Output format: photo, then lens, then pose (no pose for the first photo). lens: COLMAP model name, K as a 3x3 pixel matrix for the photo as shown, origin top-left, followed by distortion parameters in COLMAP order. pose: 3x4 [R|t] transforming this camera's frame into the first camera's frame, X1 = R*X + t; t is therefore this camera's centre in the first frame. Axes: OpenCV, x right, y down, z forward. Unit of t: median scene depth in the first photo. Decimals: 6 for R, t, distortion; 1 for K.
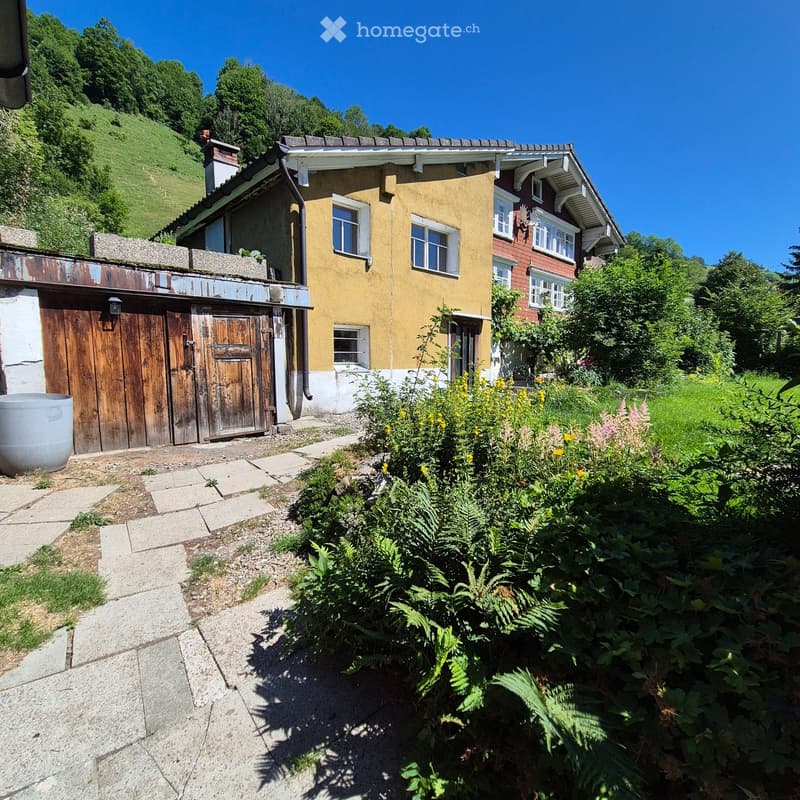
lens RADIAL K [[424.1, 0, 401.1], [0, 424.1, 404.8], [0, 0, 1]] dist [-0.005105, -0.000251]
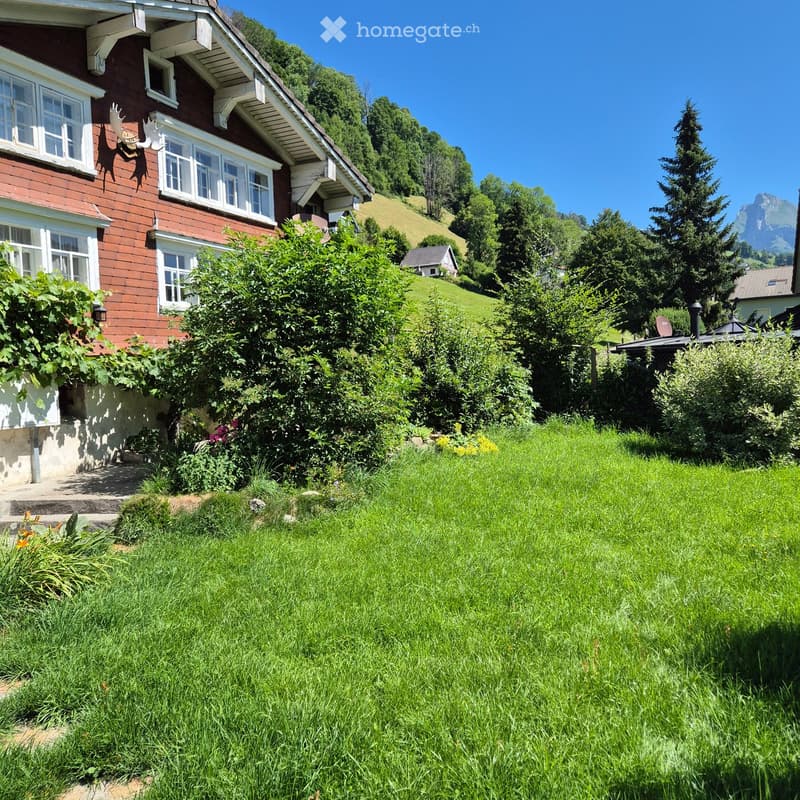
lens RADIAL K [[680.0, 0, 398.7], [0, 680.0, 397.8], [0, 0, 1]] dist [0.033936, -0.001498]
pose [[0.946589, -0.045525, 0.319212, 0.276449], [0.062909, 0.997033, -0.044355, -0.068109], [-0.316246, 0.062068, 0.946645, 0.142993]]
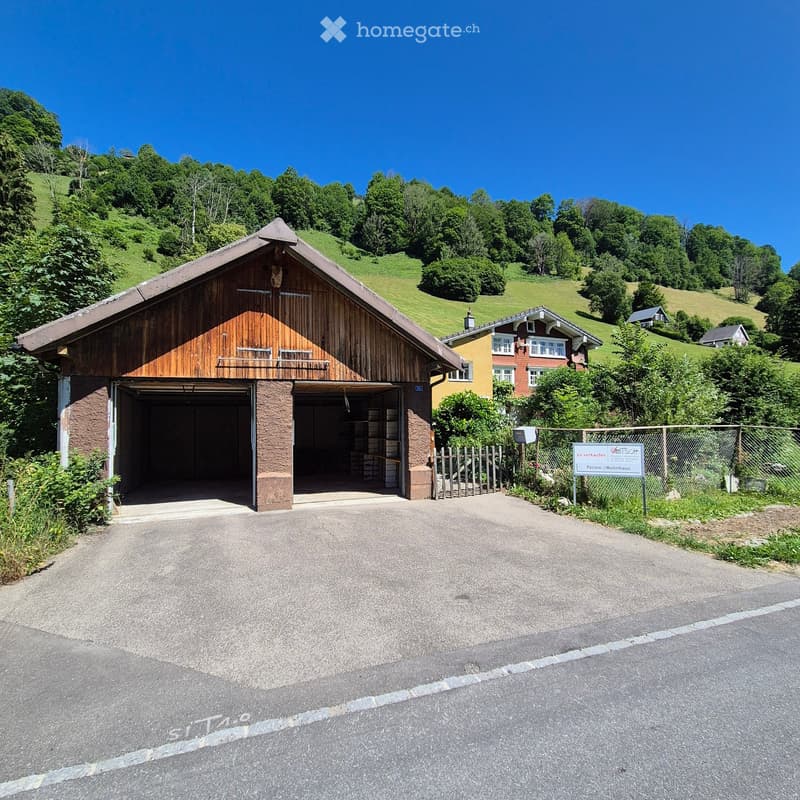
lens RADIAL K [[460.7, 0, 397.3], [0, 460.7, 403.6], [0, 0, 1]] dist [0.007208, 0.001763]
pose [[0.948293, -0.028828, -0.316084, 0.353969], [-0.010719, 0.992390, -0.122670, 0.091688], [0.317215, 0.119715, 0.940767, -0.998495]]
